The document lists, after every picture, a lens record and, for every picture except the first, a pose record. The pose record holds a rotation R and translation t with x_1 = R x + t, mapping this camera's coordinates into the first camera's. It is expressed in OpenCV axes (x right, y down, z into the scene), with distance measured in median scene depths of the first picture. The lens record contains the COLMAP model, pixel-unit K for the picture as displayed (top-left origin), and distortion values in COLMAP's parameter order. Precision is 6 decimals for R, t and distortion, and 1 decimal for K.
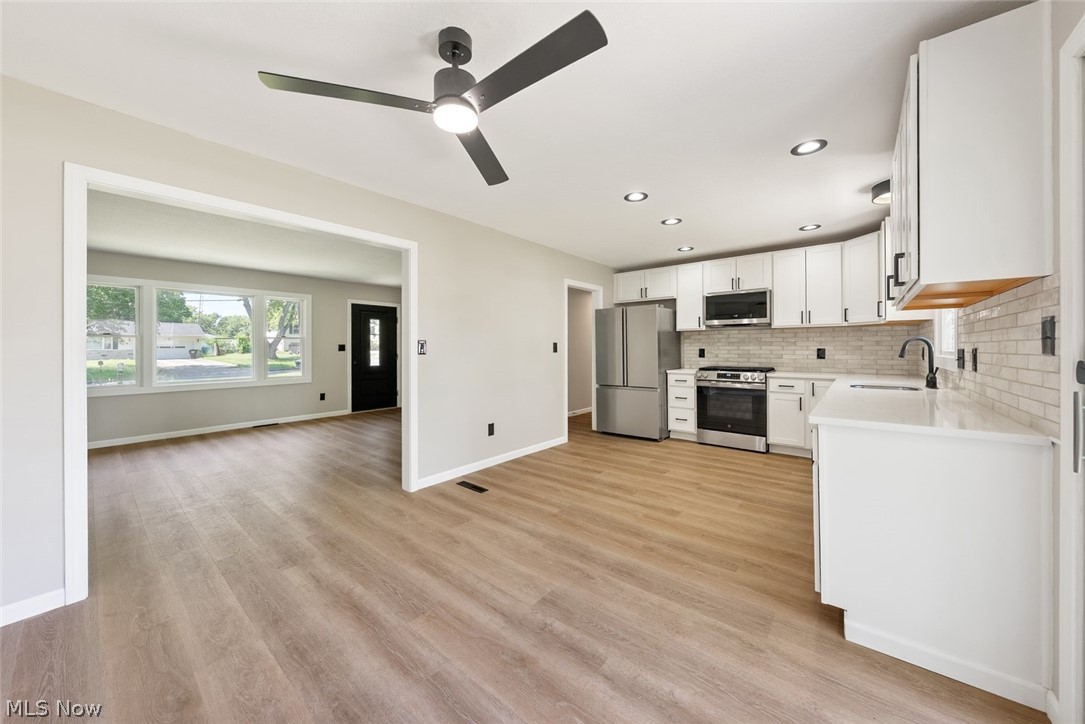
lens RADIAL K [[383.6, 0, 539.0], [0, 383.6, 346.1], [0, 0, 1]] dist [-0.008730, -0.000054]
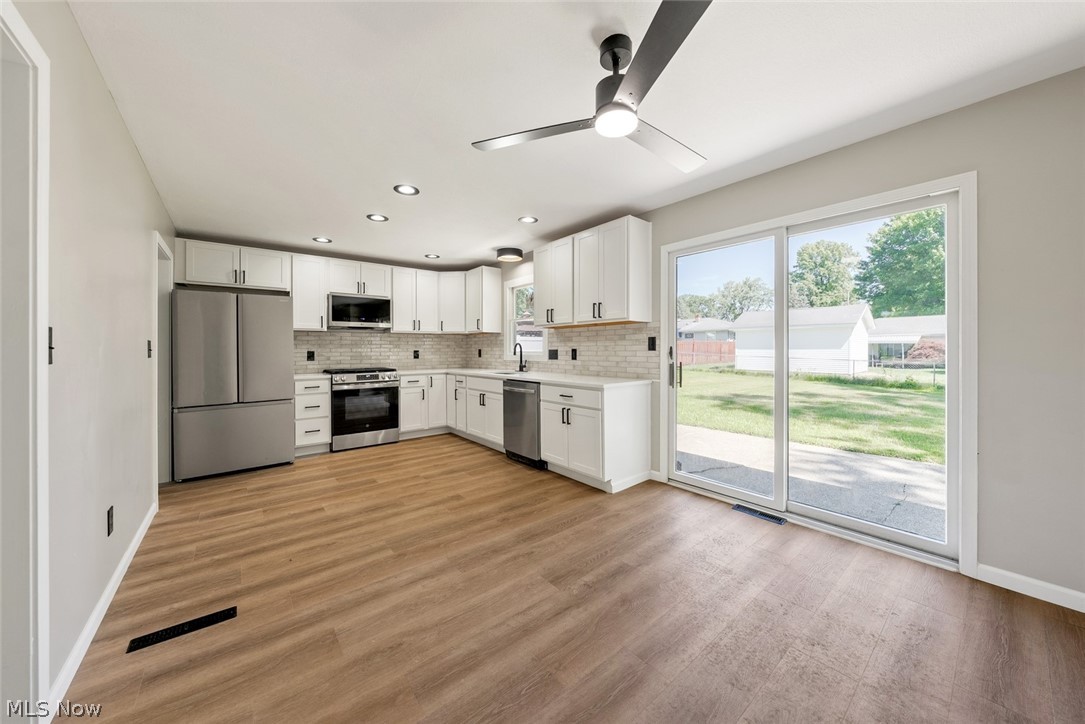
lens RADIAL K [[380.2, 0, 549.6], [0, 380.2, 349.3], [0, 0, 1]] dist [-0.001157, -0.000038]
pose [[0.183941, 0.002459, 0.982934, -0.539464], [-0.000753, 0.999997, -0.002361, 0.006606], [-0.982937, -0.000306, 0.183942, 0.421394]]
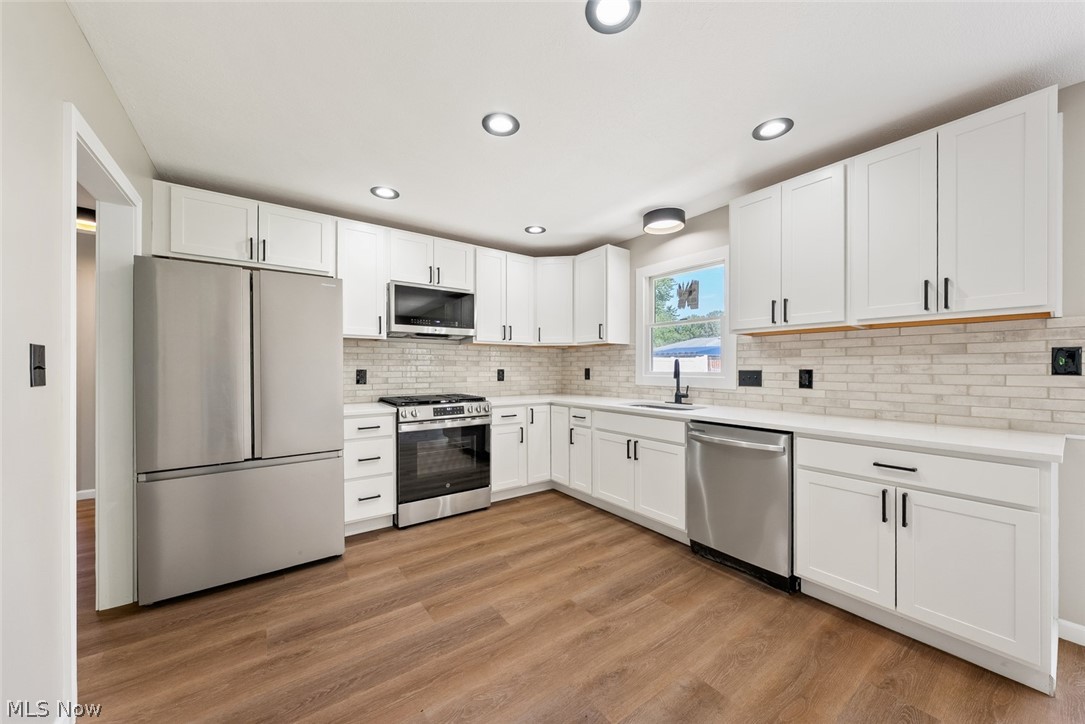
lens RADIAL K [[388.2, 0, 550.5], [0, 388.2, 369.6], [0, 0, 1]] dist [-0.002255, -0.000046]
pose [[0.233439, -0.001139, 0.972371, -0.154725], [-0.007516, 0.999967, 0.002976, 0.004082], [-0.972342, -0.008003, 0.233423, 0.856567]]
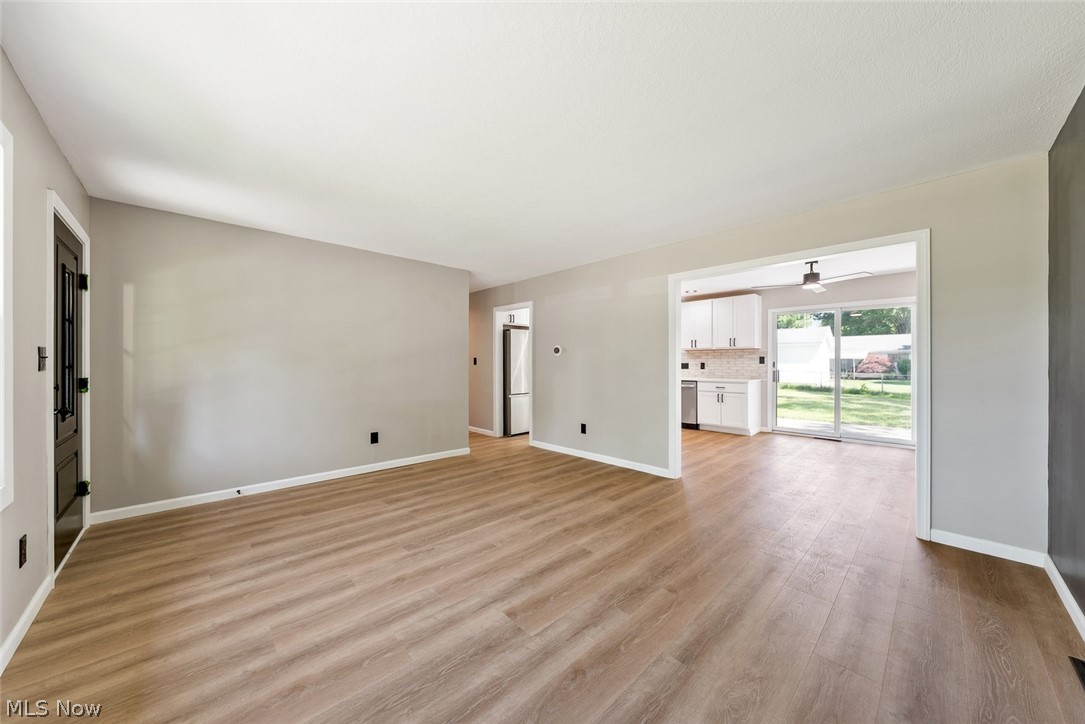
lens RADIAL K [[375.5, 0, 544.6], [0, 375.5, 364.2], [0, 0, 1]] dist [-0.001209, 0.000041]
pose [[0.110758, -0.000425, 0.993847, -1.469765], [-0.003680, 0.999993, 0.000837, 0.011800], [-0.993841, -0.003750, 0.110755, 1.192890]]
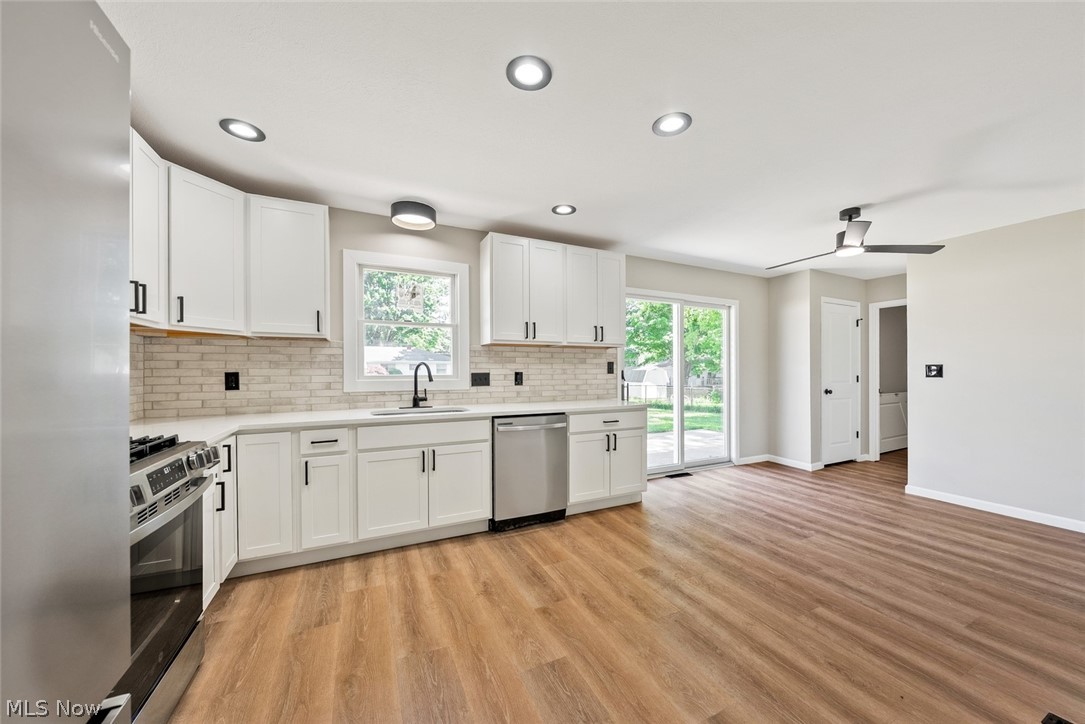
lens RADIAL K [[388.2, 0, 550.5], [0, 388.2, 369.6], [0, 0, 1]] dist [-0.002255, -0.000046]
pose [[-0.913594, 0.005832, 0.406586, 0.159948], [0.001874, 0.999947, -0.010130, 0.006724], [-0.406623, -0.008493, -0.913556, 1.462607]]
